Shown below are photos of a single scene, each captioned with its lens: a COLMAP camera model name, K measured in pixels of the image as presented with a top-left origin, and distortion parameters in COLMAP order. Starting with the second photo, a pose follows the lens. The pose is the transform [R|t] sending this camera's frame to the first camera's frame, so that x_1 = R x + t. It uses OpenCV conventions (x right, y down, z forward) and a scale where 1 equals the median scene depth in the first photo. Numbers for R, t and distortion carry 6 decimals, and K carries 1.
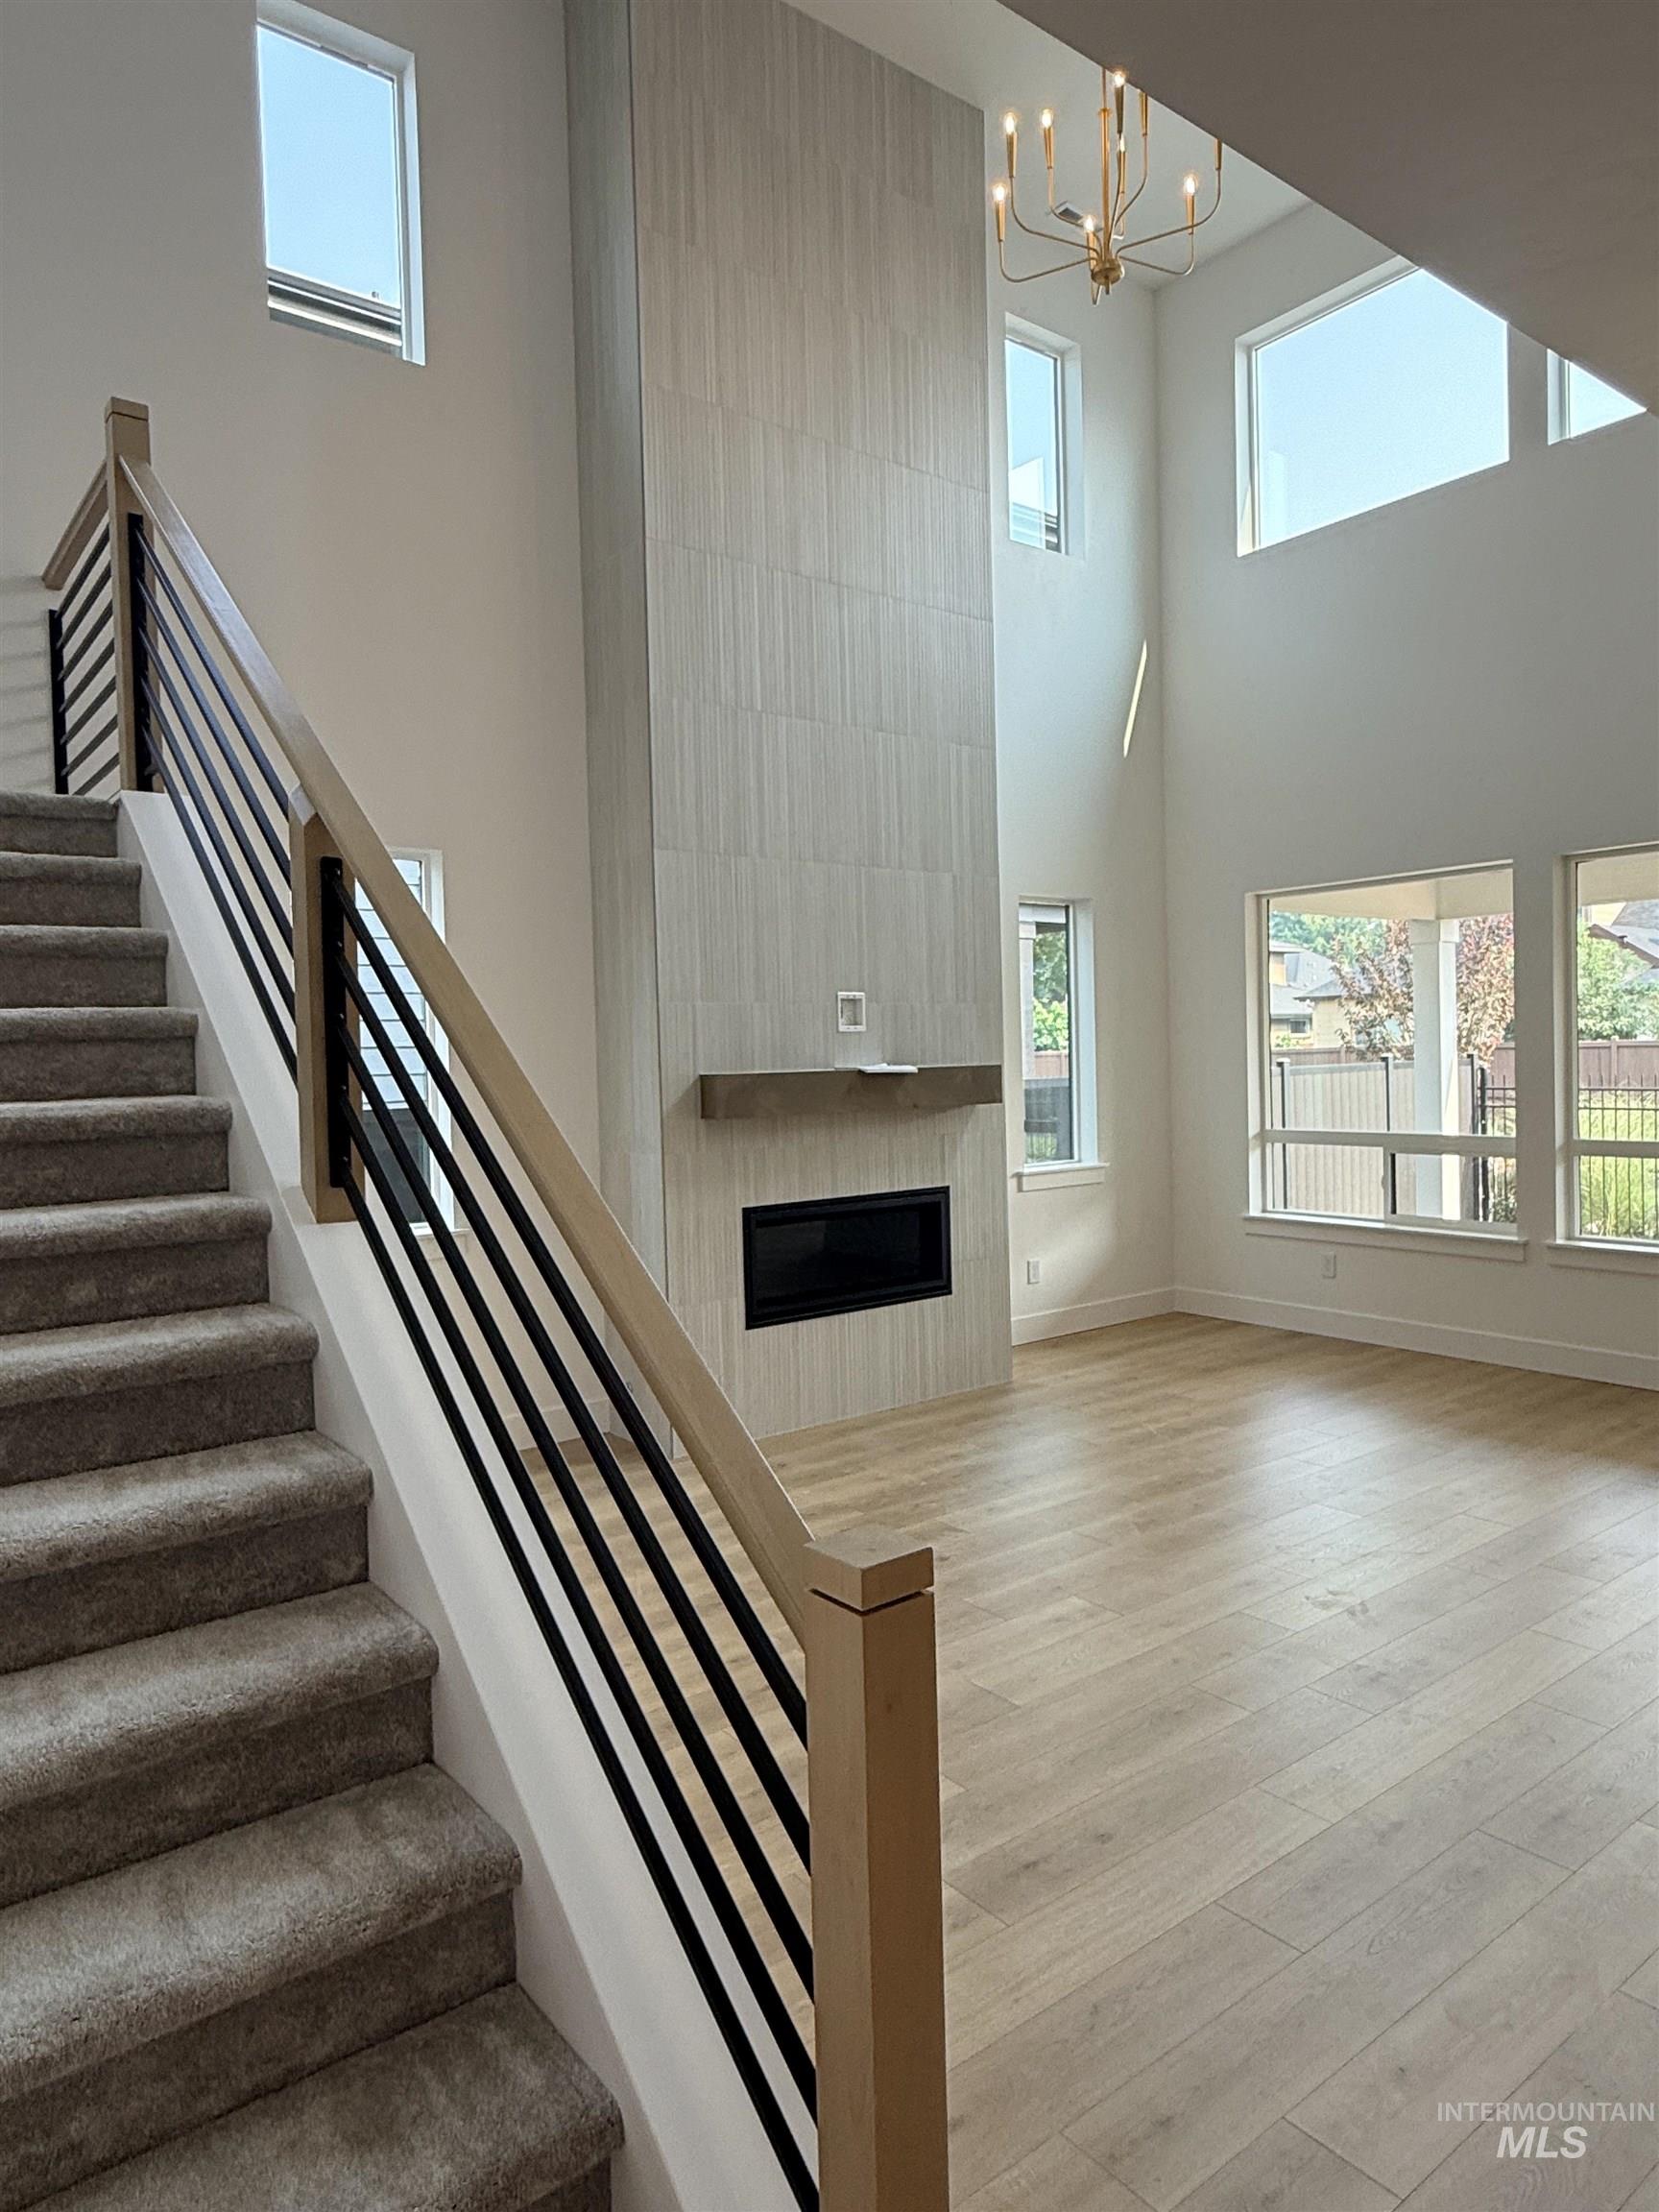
lens RADIAL K [[1373.7, 0, 845.7], [0, 1373.7, 1086.0], [0, 0, 1]] dist [-0.003323, -0.001169]
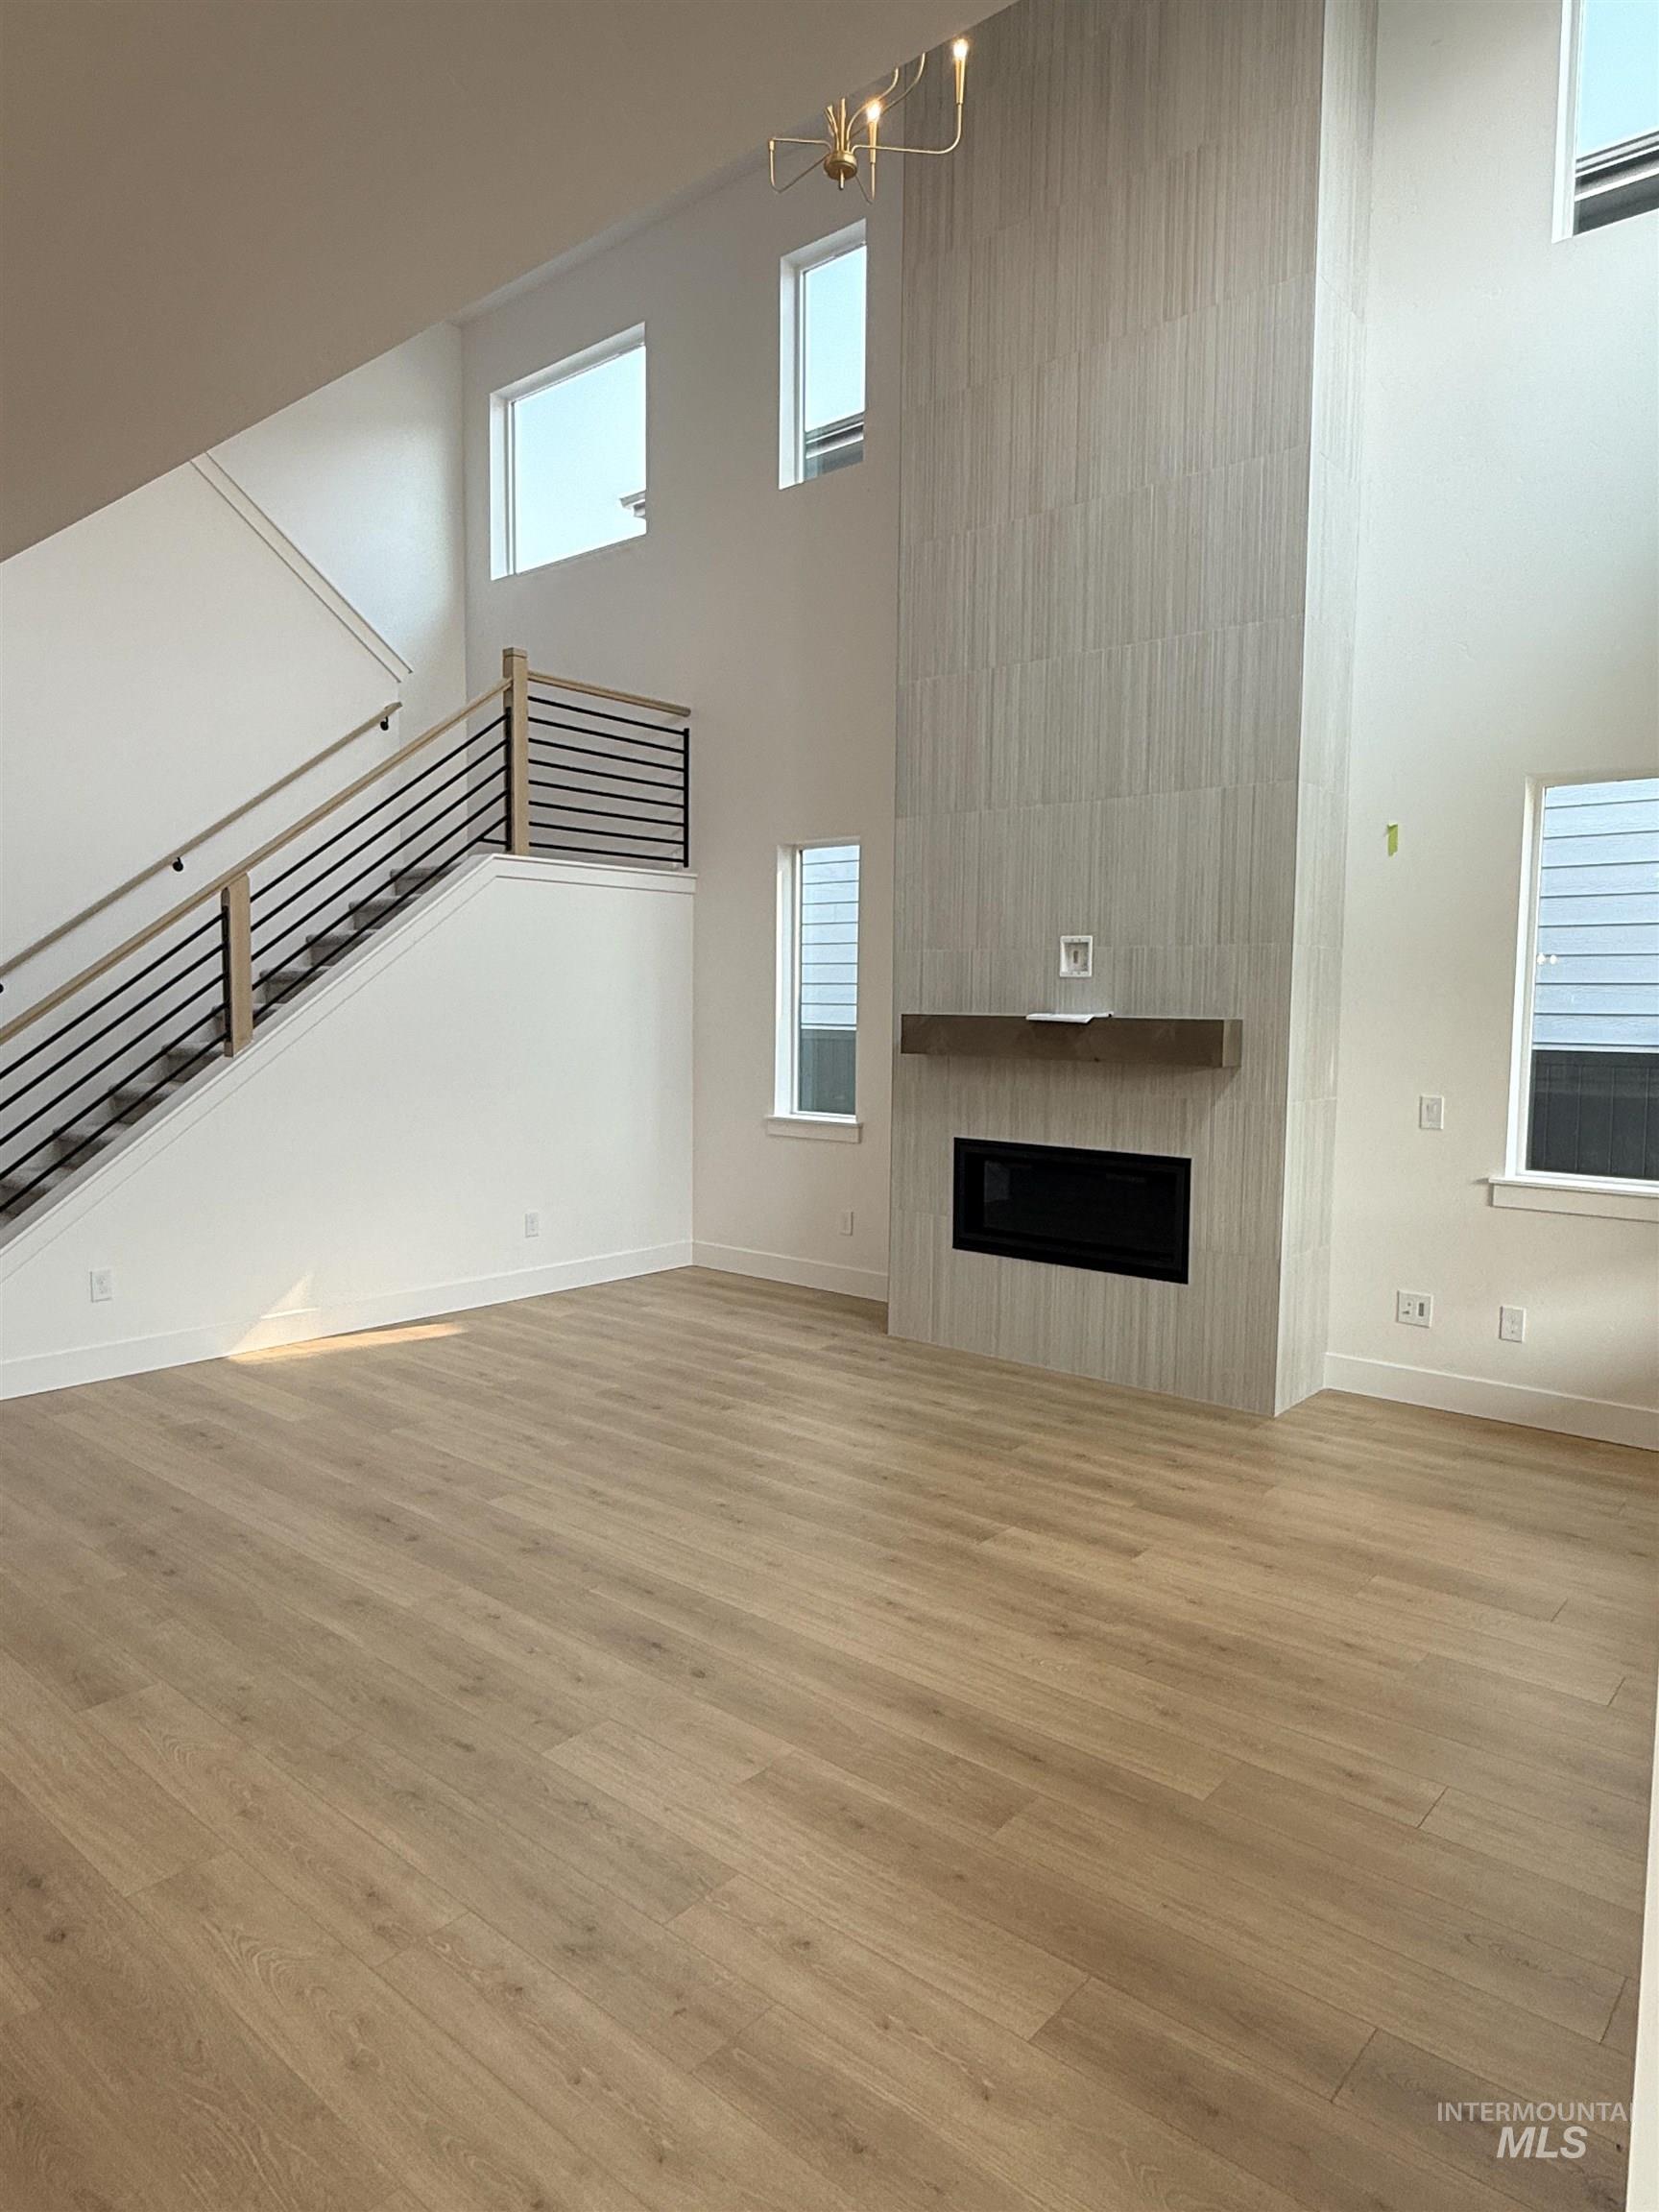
lens RADIAL K [[1373.7, 0, 835.4], [0, 1373.7, 1099.3], [0, 0, 1]] dist [-0.003323, -0.001169]
pose [[0.194437, 0.098422, -0.975965, 0.946521], [-0.036272, 0.994995, 0.093114, -0.039159], [0.980244, 0.017296, 0.197033, 0.671509]]
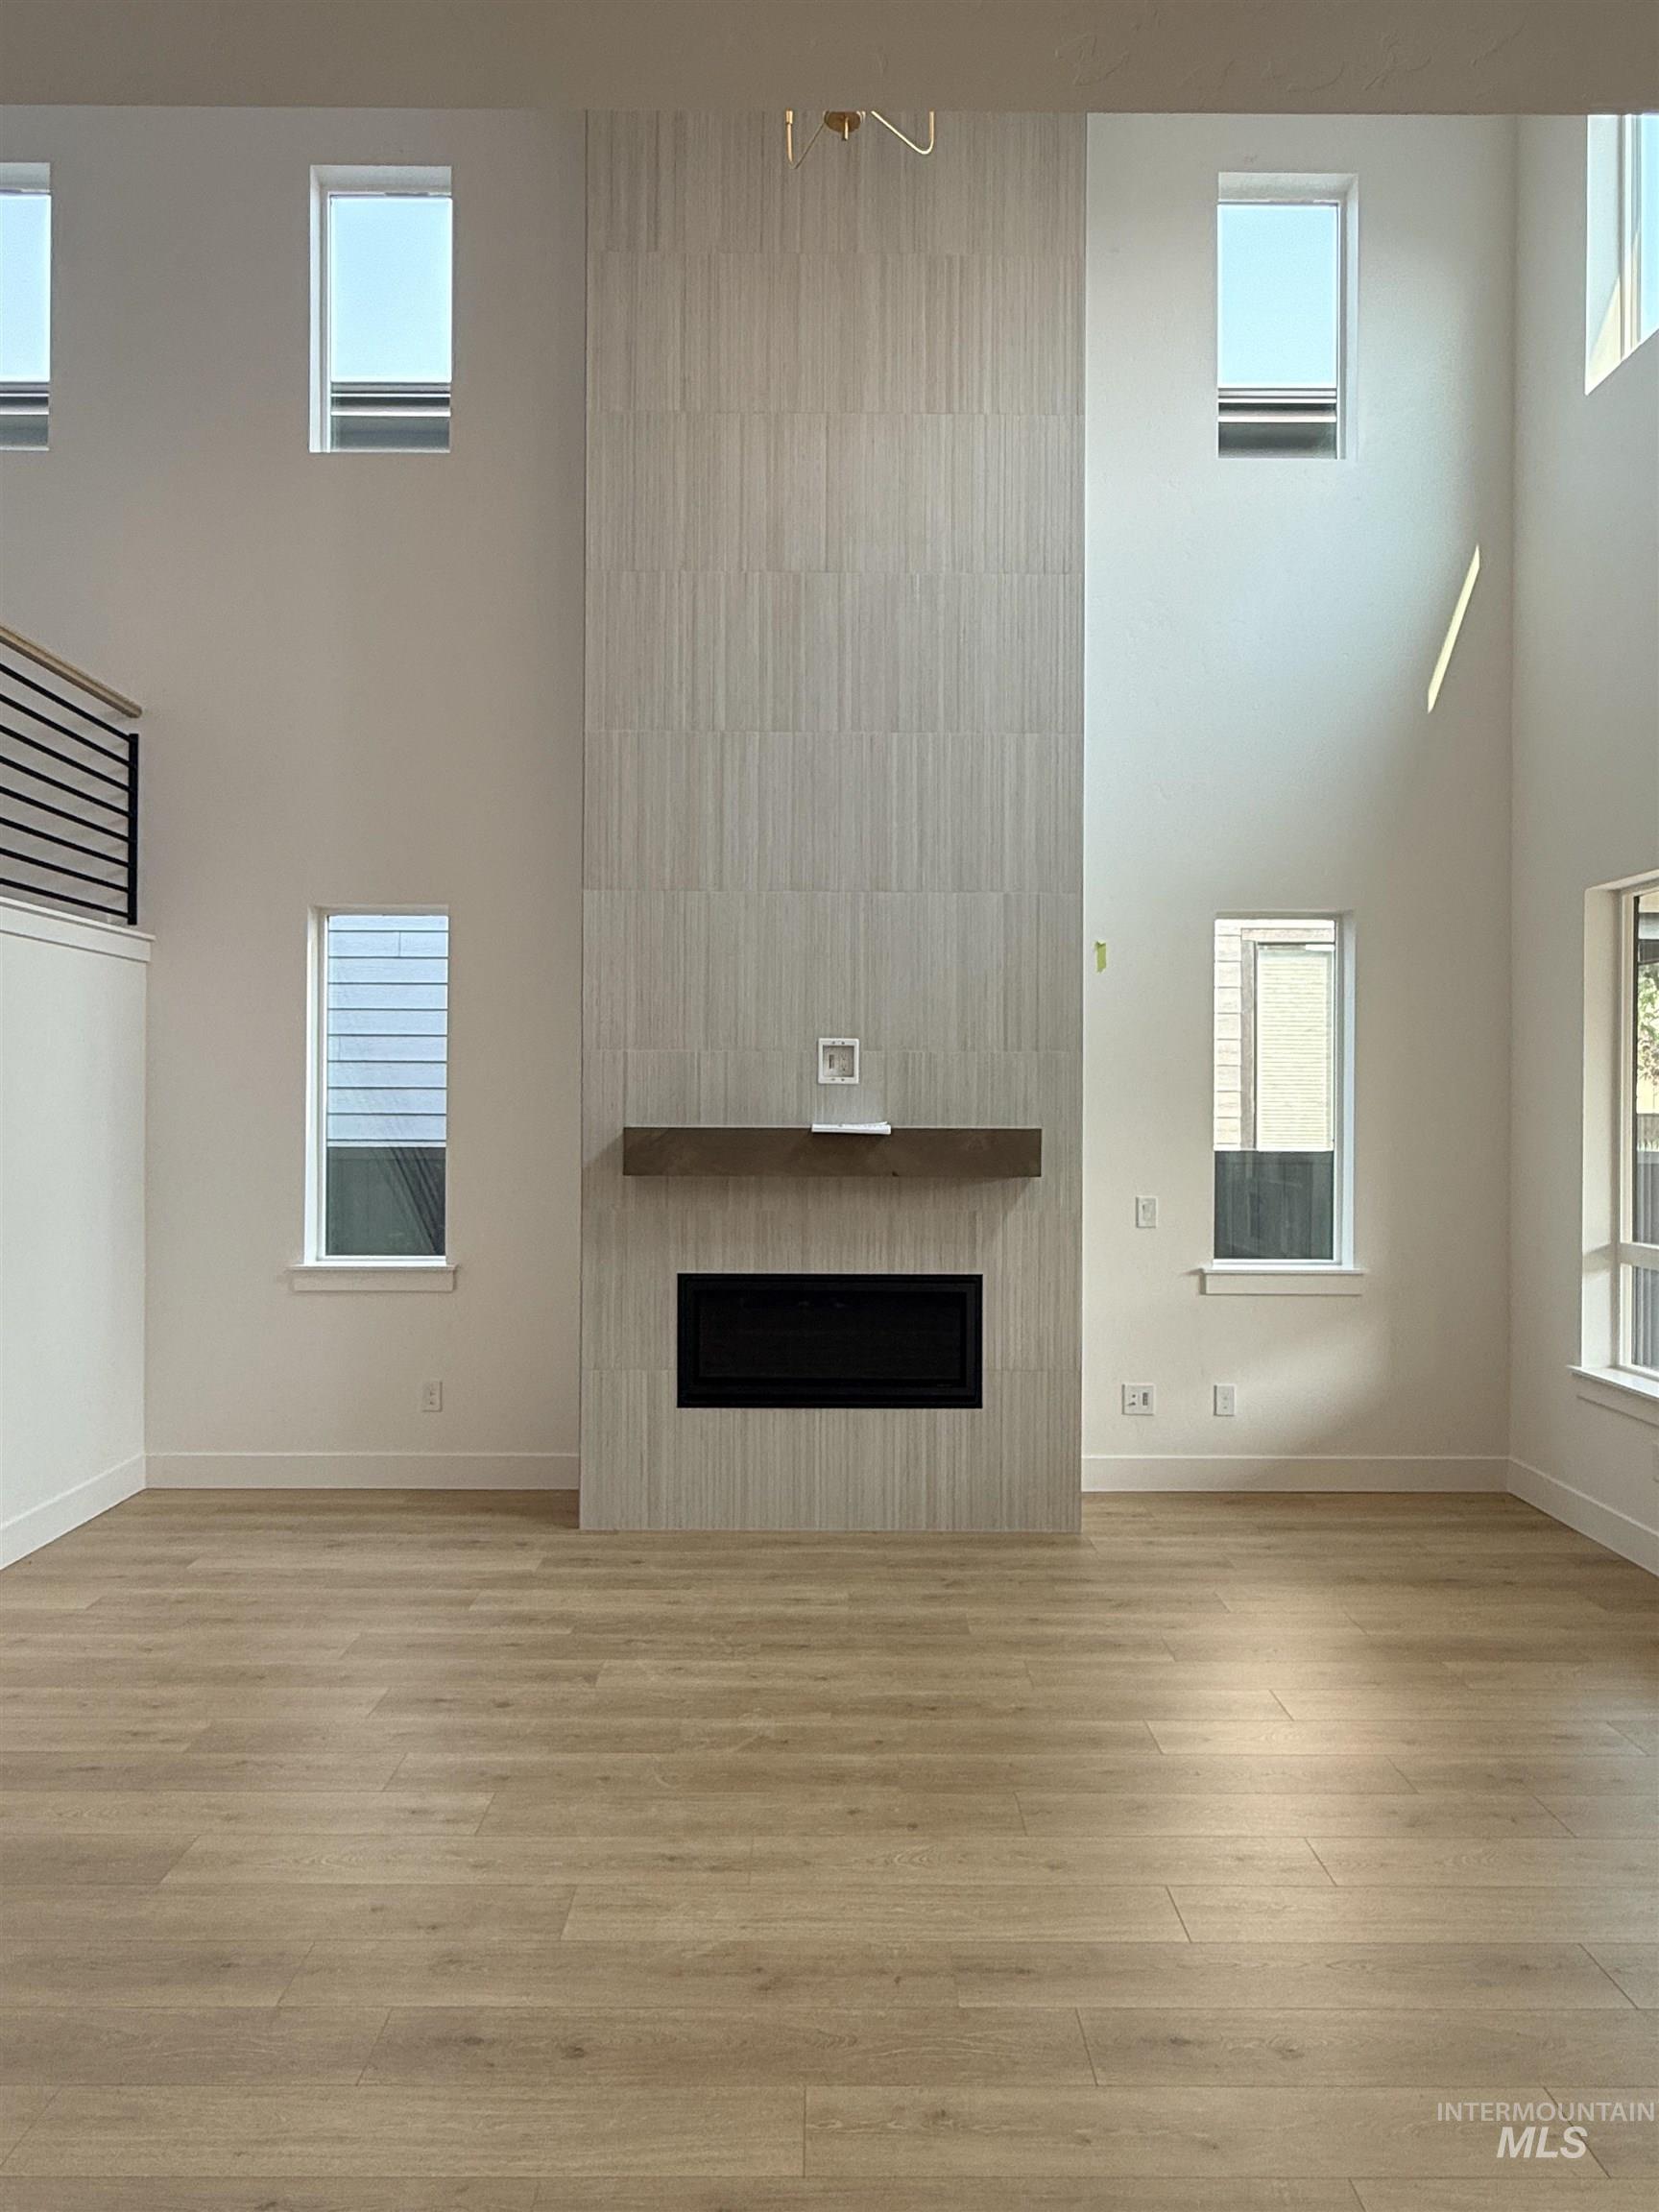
lens RADIAL K [[1373.7, 0, 826.2], [0, 1373.7, 1099.7], [0, 0, 1]] dist [-0.003323, -0.001169]
pose [[0.790509, 0.025046, -0.611938, 0.545836], [-0.037843, 0.999252, -0.007987, -0.022979], [0.611280, 0.029472, 0.790866, 0.323368]]
